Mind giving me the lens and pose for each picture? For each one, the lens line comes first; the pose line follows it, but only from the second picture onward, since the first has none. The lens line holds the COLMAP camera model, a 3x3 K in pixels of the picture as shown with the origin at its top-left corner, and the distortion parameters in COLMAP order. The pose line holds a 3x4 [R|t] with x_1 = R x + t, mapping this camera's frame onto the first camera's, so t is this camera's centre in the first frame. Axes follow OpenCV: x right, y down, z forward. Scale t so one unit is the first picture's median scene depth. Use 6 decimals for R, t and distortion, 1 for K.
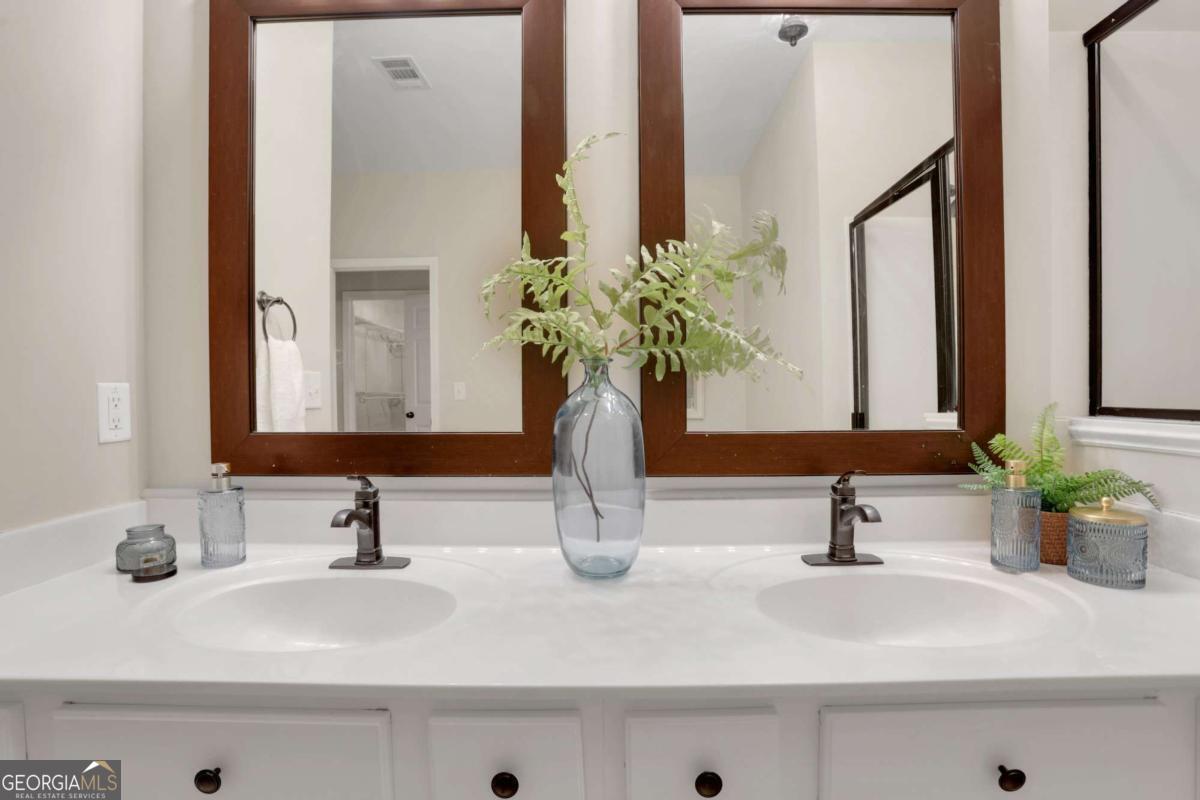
lens RADIAL K [[583.4, 0, 604.0], [0, 583.4, 406.5], [0, 0, 1]] dist [-0.024712, 0.002419]
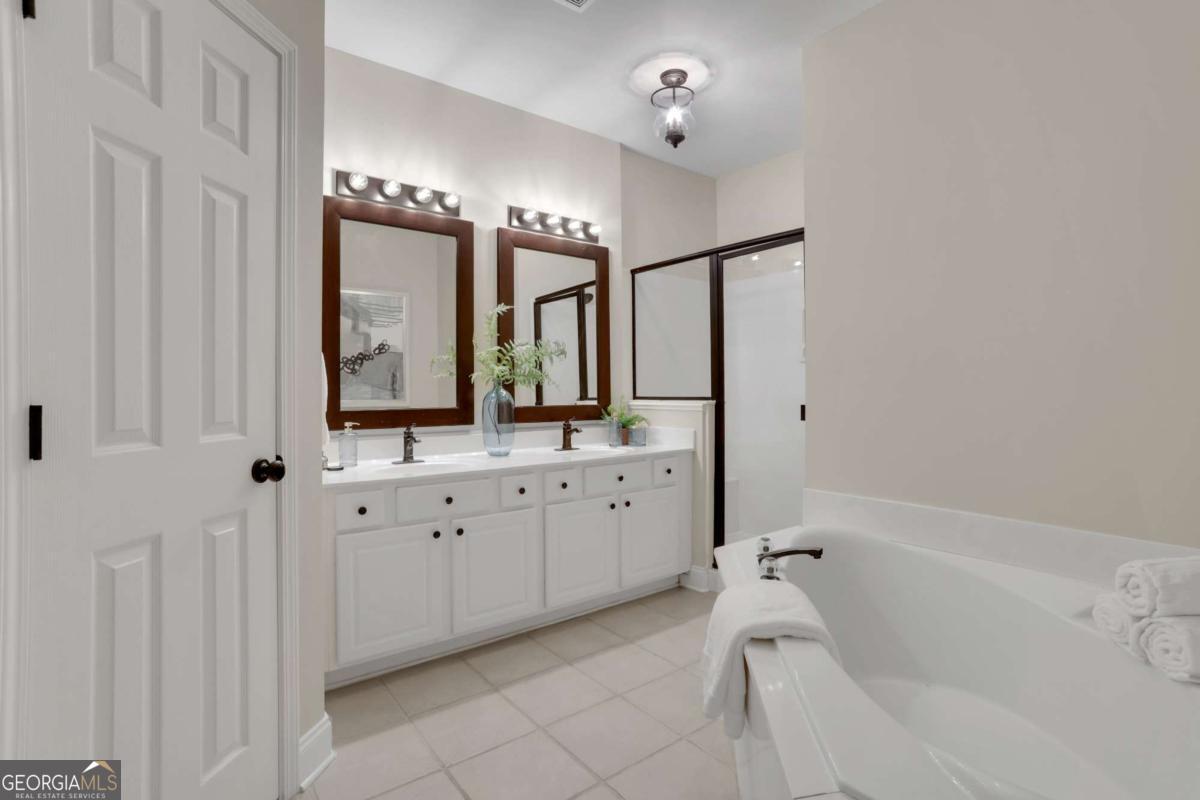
lens RADIAL K [[572.8, 0, 600.8], [0, 572.8, 393.3], [0, 0, 1]] dist [-0.025482, 0.001345]
pose [[0.797648, -0.002499, 0.603118, -1.211332], [0.007343, 0.999958, -0.005567, -0.000064], [-0.603078, 0.008869, 0.797633, -1.426764]]
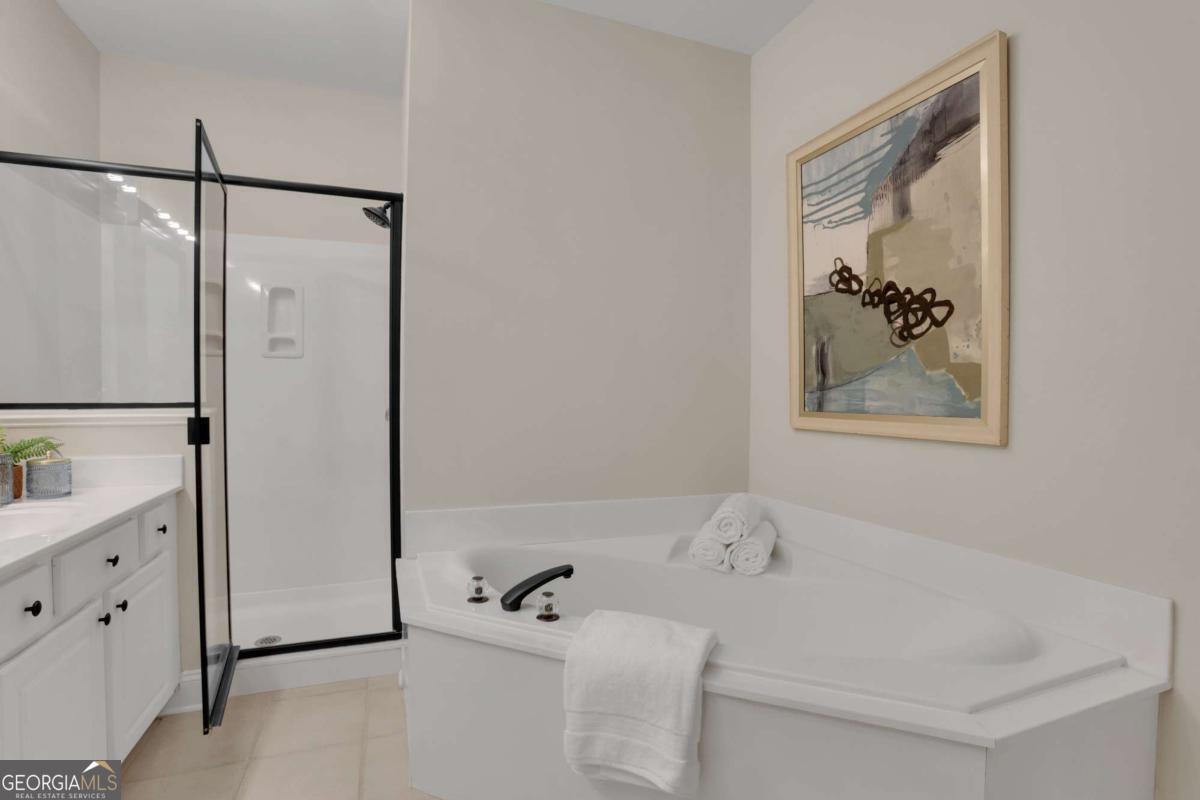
lens RADIAL K [[572.8, 0, 603.5], [0, 572.8, 408.5], [0, 0, 1]] dist [-0.025482, 0.001345]
pose [[-0.338736, -0.021257, 0.940641, -1.195632], [0.003842, 0.999705, 0.023975, -0.013540], [-0.940874, 0.011735, -0.338554, -0.064681]]
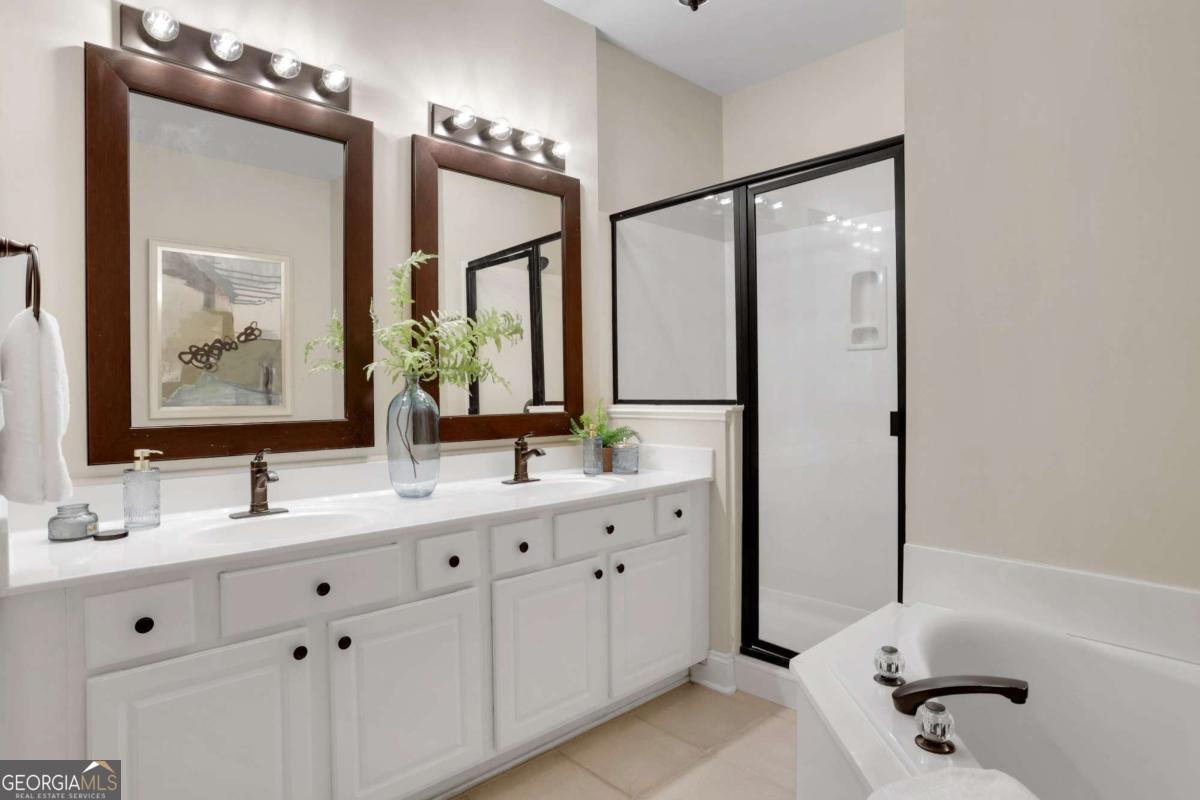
lens RADIAL K [[667.7, 0, 601.0], [0, 667.7, 391.6], [0, 0, 1]] dist [-0.028628, 0.006579]
pose [[0.738597, -0.003420, 0.674139, -0.894014], [0.012756, 0.999879, -0.008904, -0.007879], [-0.674027, 0.015176, 0.738551, -0.824335]]
